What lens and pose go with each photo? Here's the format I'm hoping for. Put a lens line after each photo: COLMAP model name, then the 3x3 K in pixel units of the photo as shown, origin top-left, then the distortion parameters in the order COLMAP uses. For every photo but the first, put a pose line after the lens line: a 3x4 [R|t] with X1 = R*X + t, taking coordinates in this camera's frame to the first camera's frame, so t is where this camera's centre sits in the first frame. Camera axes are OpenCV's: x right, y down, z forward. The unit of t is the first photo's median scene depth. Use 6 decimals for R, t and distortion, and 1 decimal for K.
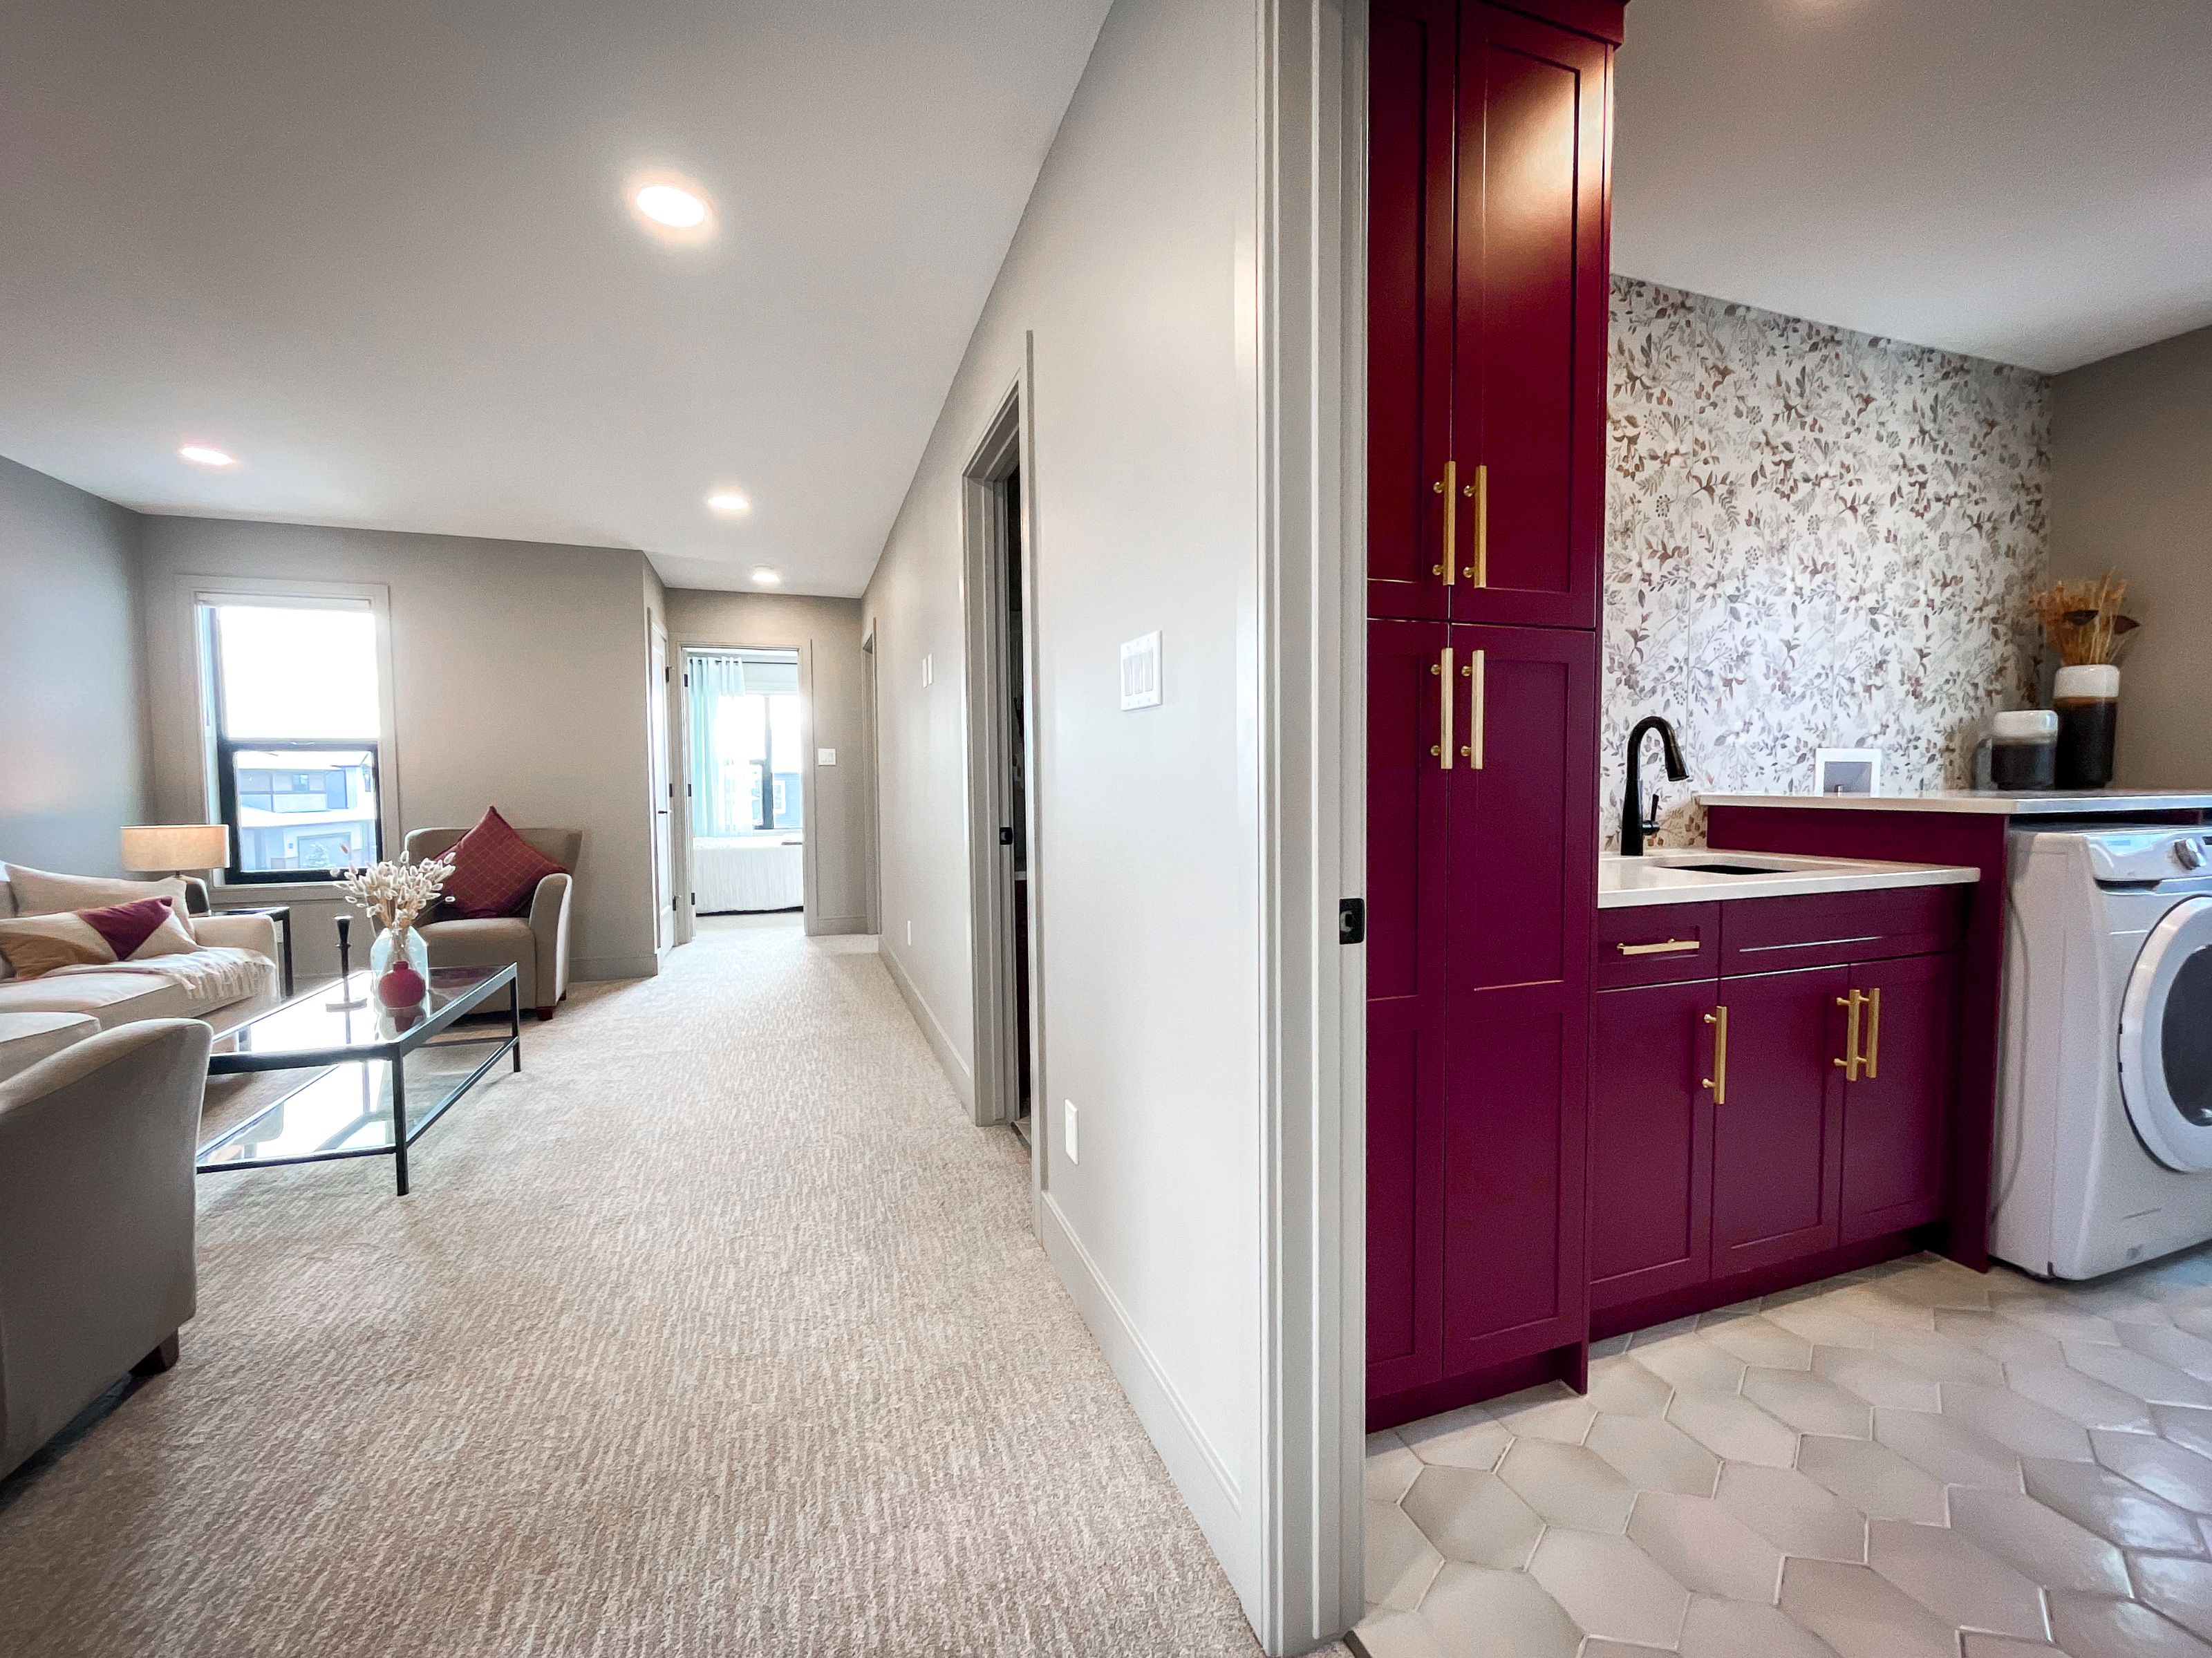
lens RADIAL K [[895.1, 0, 1092.6], [0, 895.1, 829.2], [0, 0, 1]] dist [0.000310, -0.000586]
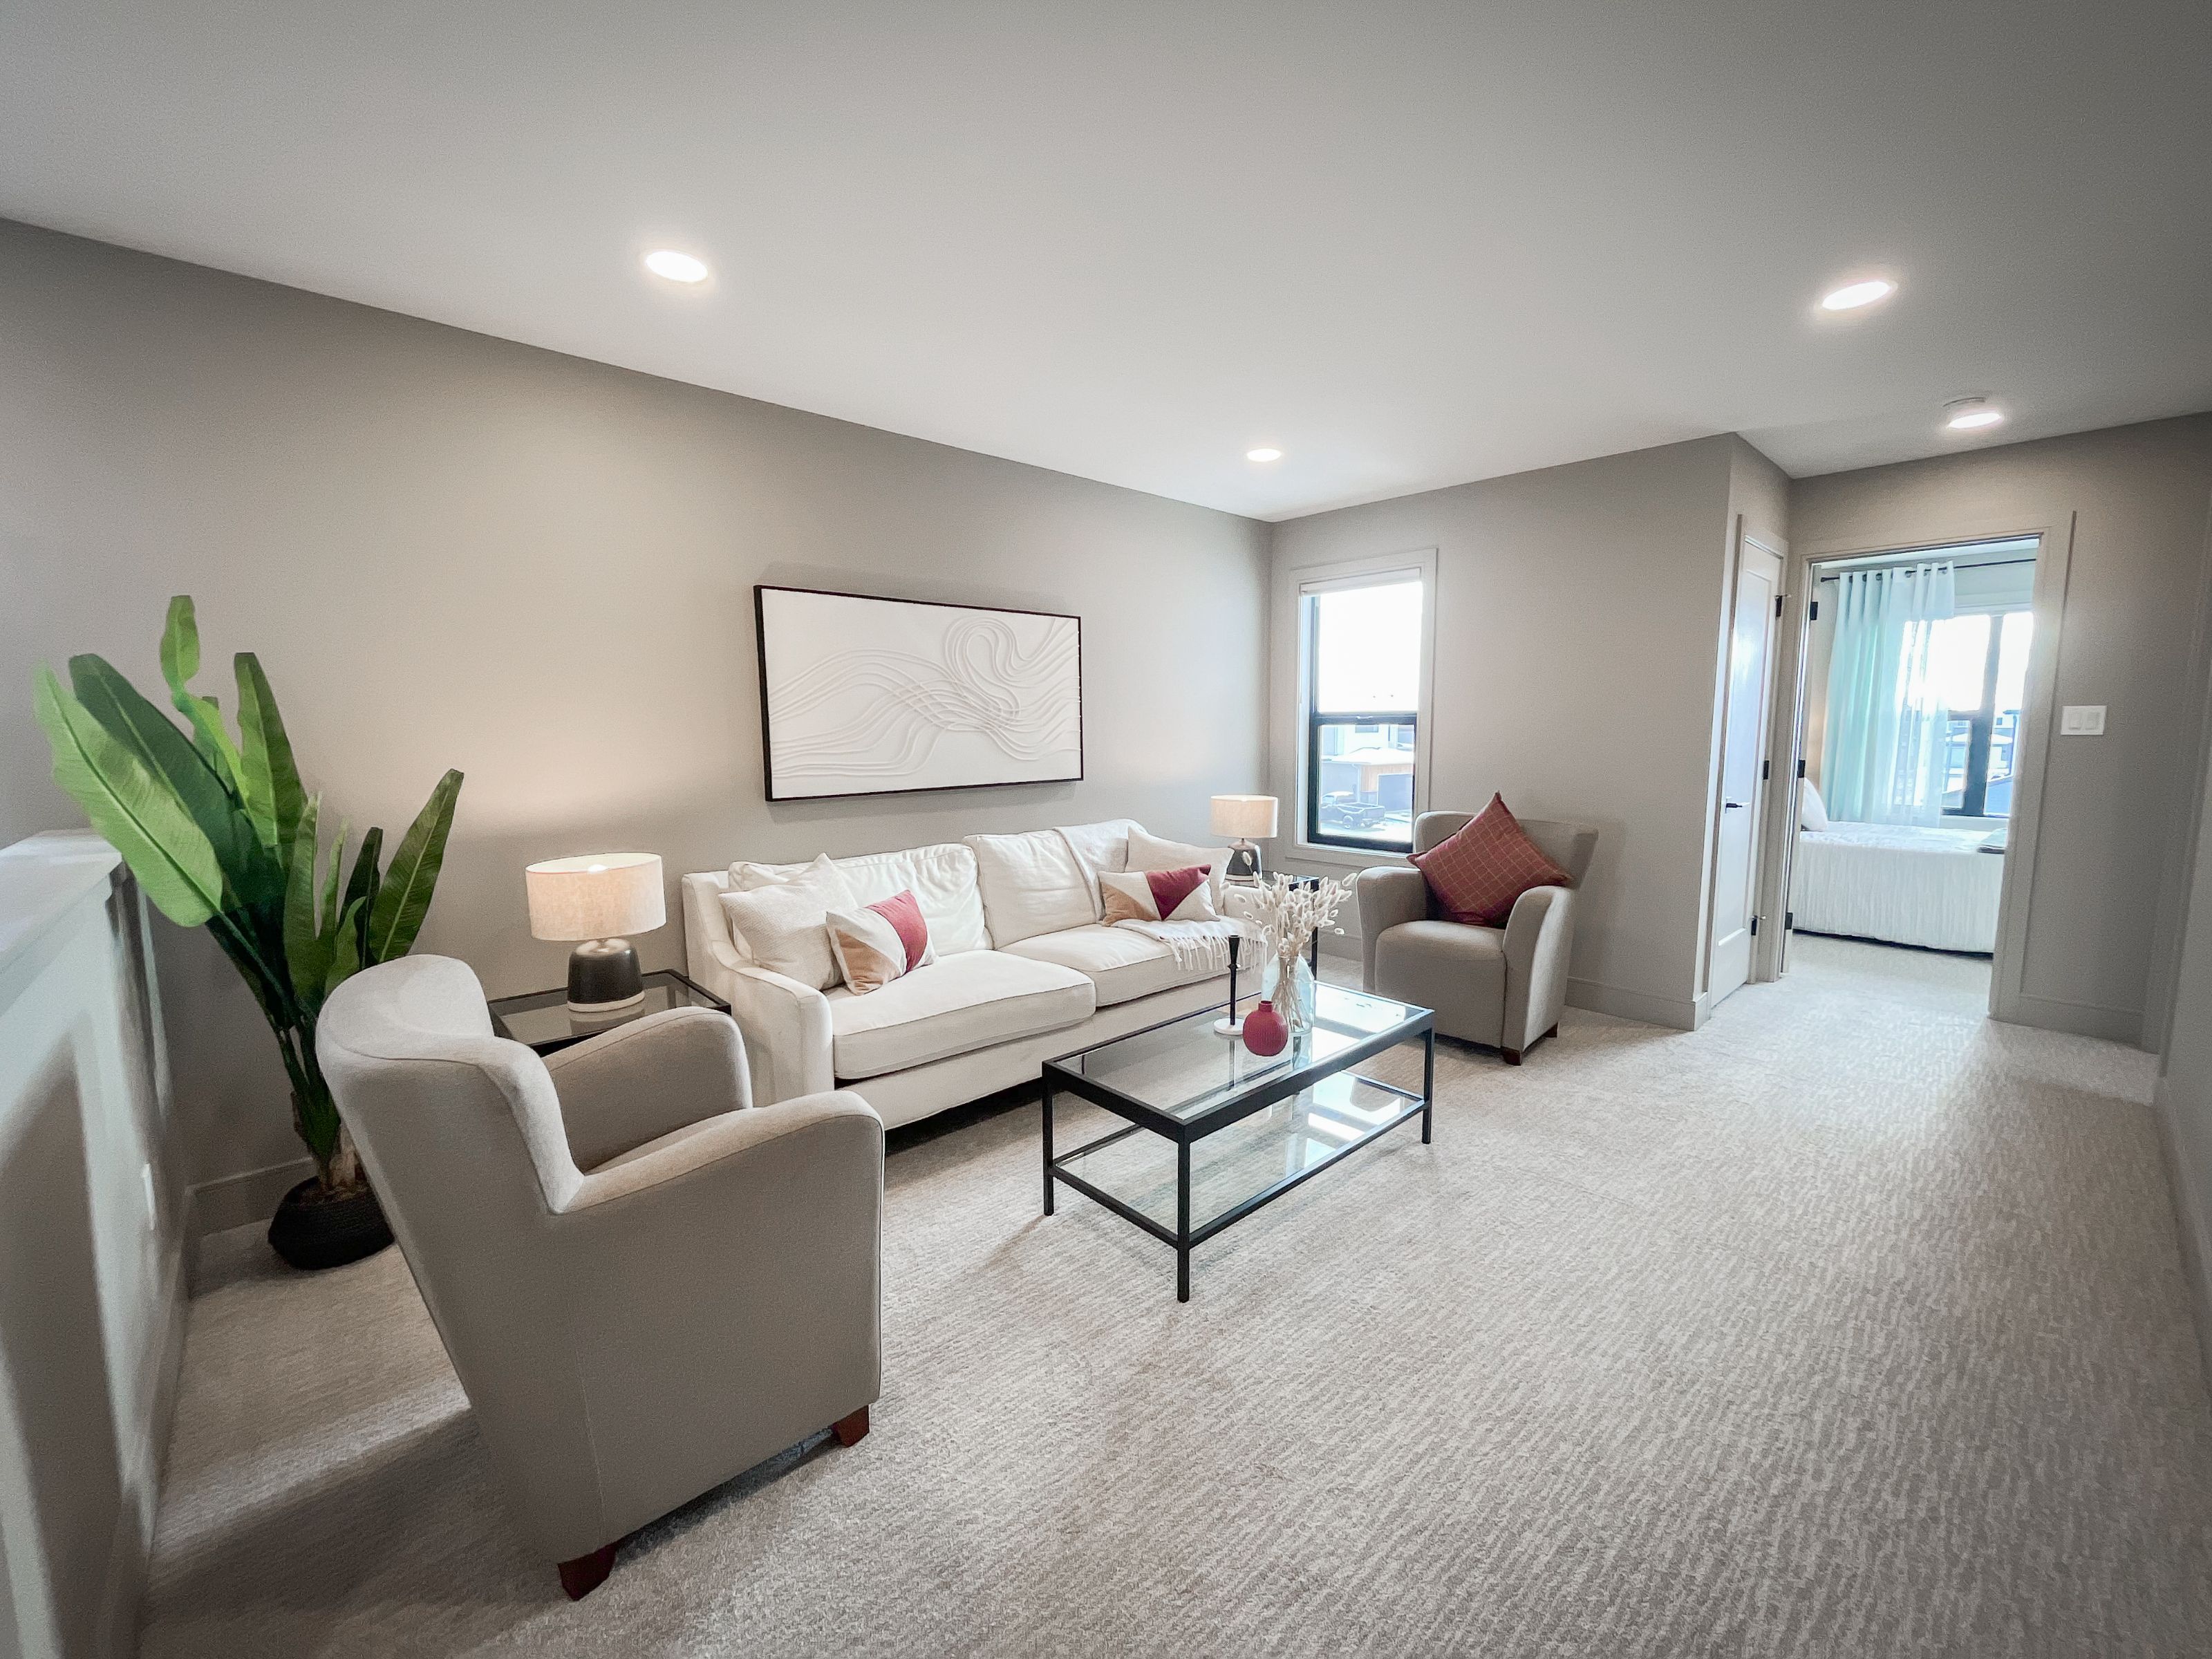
lens RADIAL K [[895.2, 0, 1110.3], [0, 895.2, 829.6], [0, 0, 1]] dist [0.000310, -0.000586]
pose [[0.414152, 0.109611, -0.903584, -0.031926], [-0.049745, 0.993965, 0.097775, -0.035781], [0.908848, 0.004455, 0.417105, 0.201148]]
